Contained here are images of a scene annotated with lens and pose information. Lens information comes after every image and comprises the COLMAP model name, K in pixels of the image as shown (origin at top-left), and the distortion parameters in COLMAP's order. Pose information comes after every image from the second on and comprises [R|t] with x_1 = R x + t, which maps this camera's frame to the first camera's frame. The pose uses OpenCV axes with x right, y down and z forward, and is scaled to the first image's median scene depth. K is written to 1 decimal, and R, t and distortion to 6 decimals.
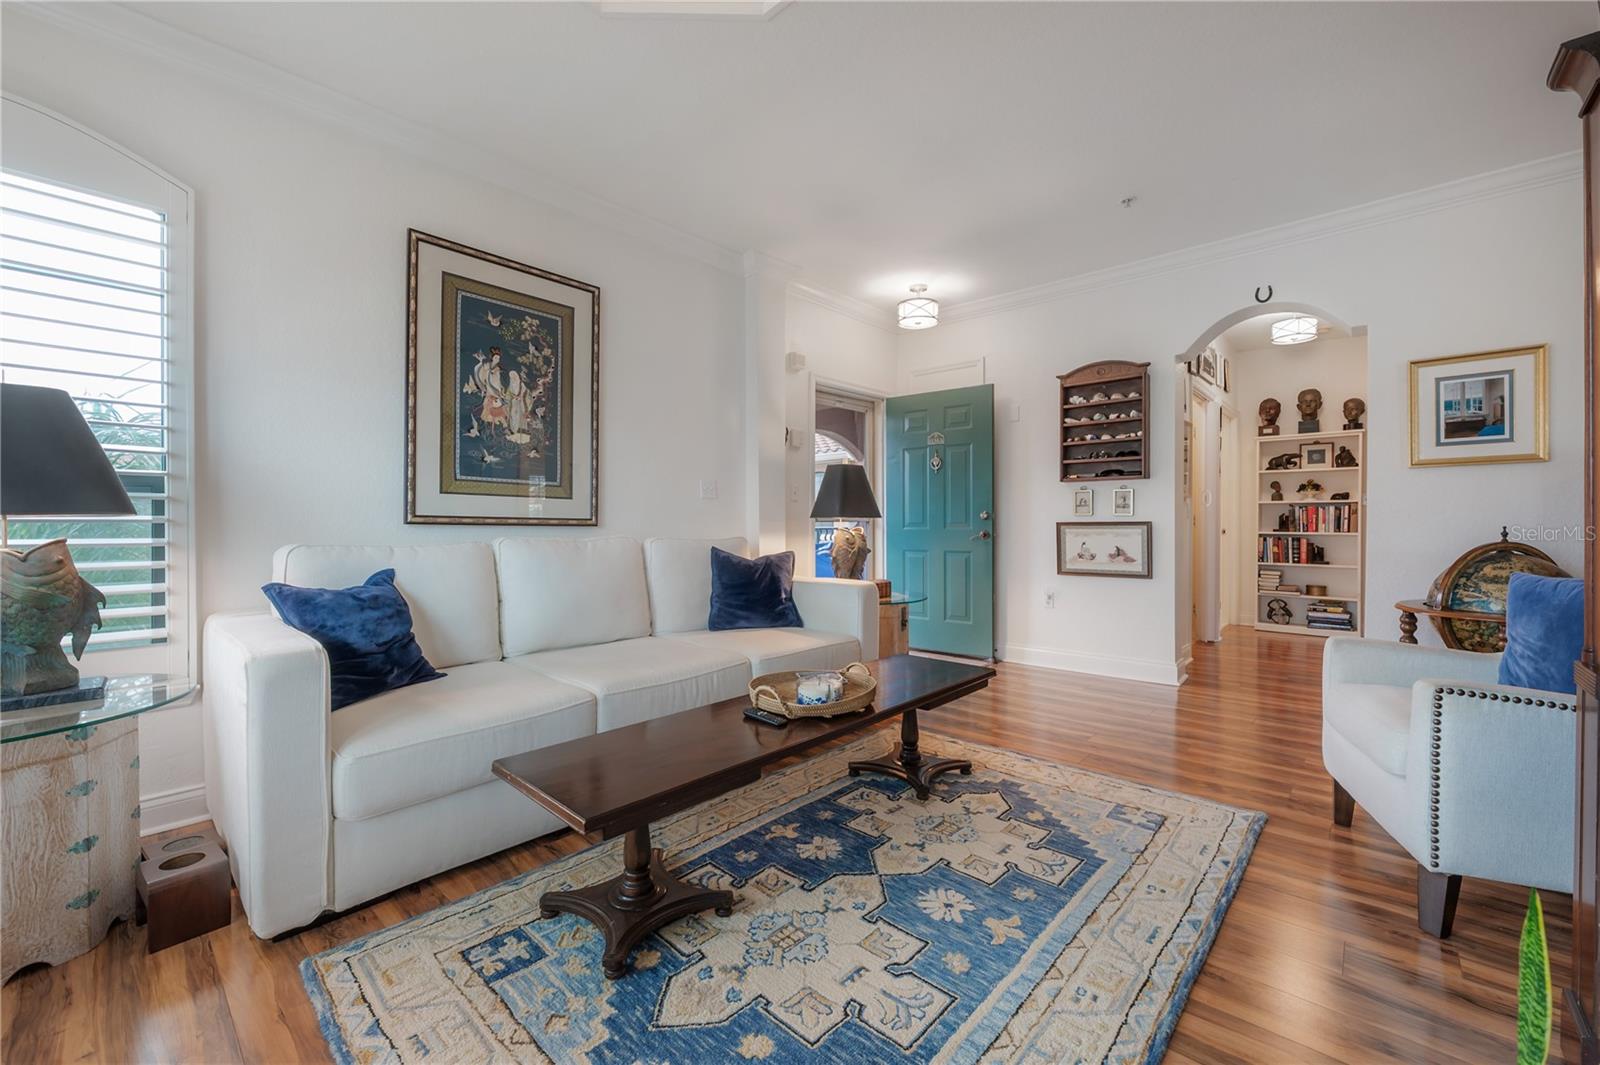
lens RADIAL K [[644.2, 0, 802.5], [0, 644.2, 527.0], [0, 0, 1]] dist [-0.001906, -0.000101]
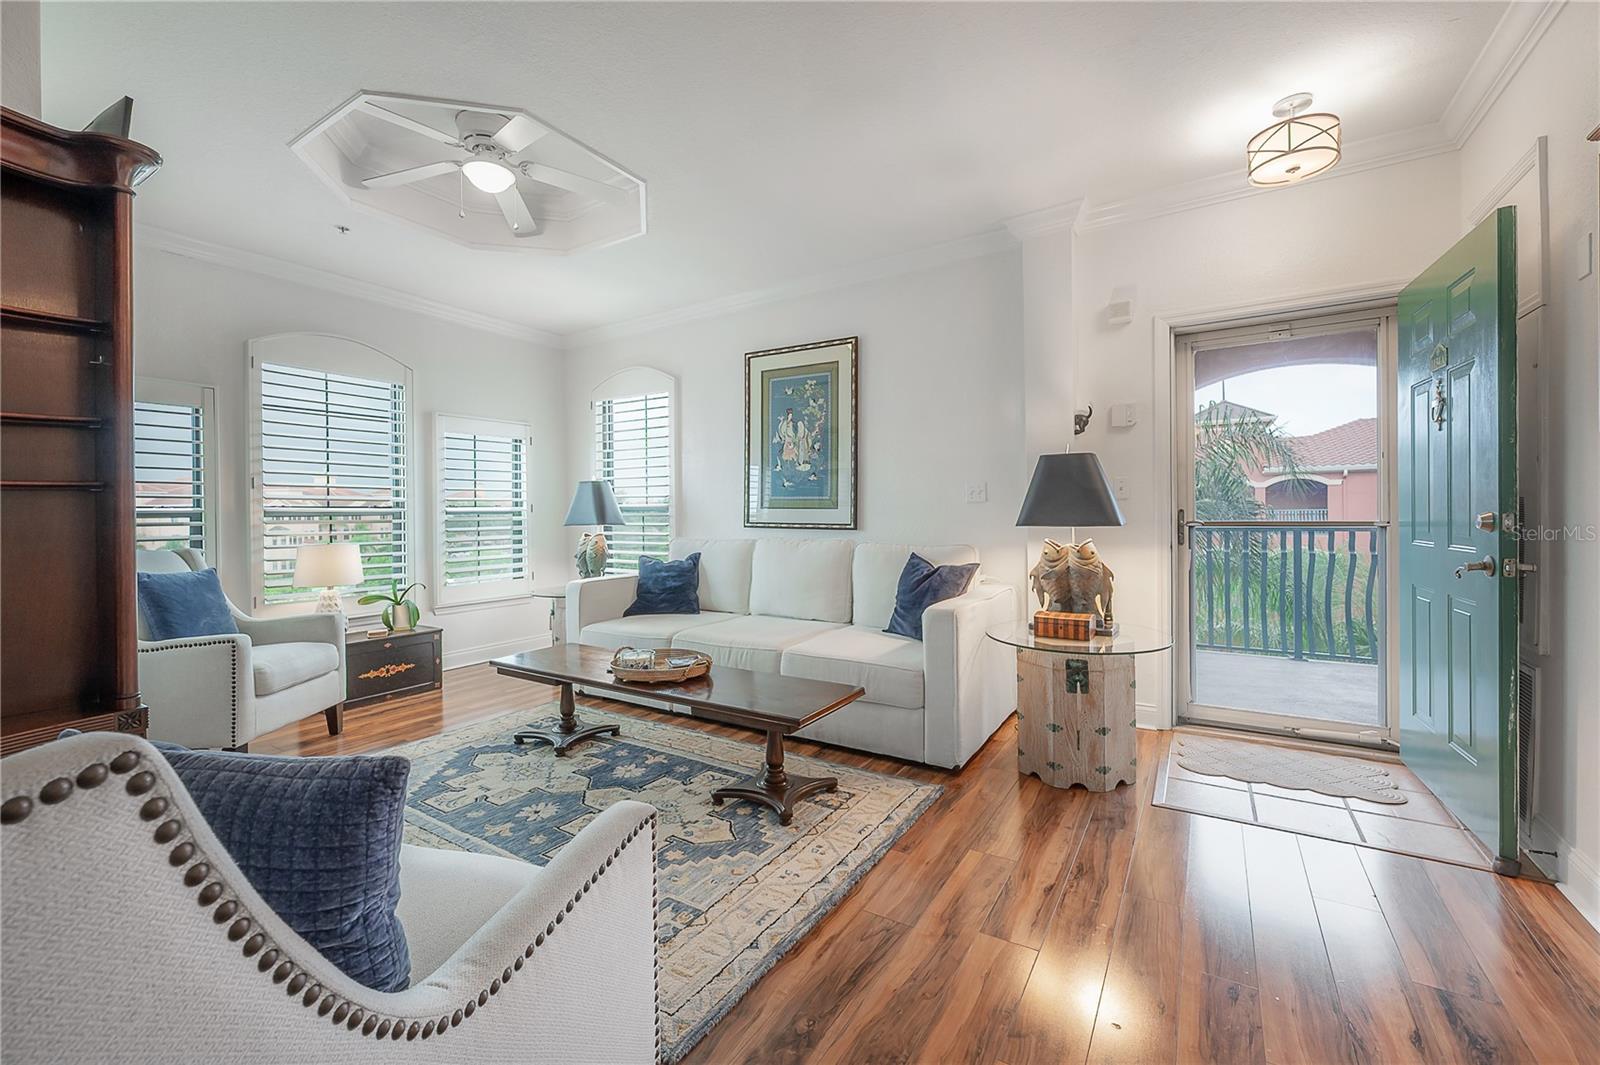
lens RADIAL K [[646.6, 0, 805.8], [0, 646.6, 518.2], [0, 0, 1]] dist [-0.000449, 0.000082]
pose [[0.180116, 0.007743, -0.983615, 1.100683], [0.000453, 0.999968, 0.007955, -0.042547], [0.983645, -0.001878, 0.180107, 0.848541]]
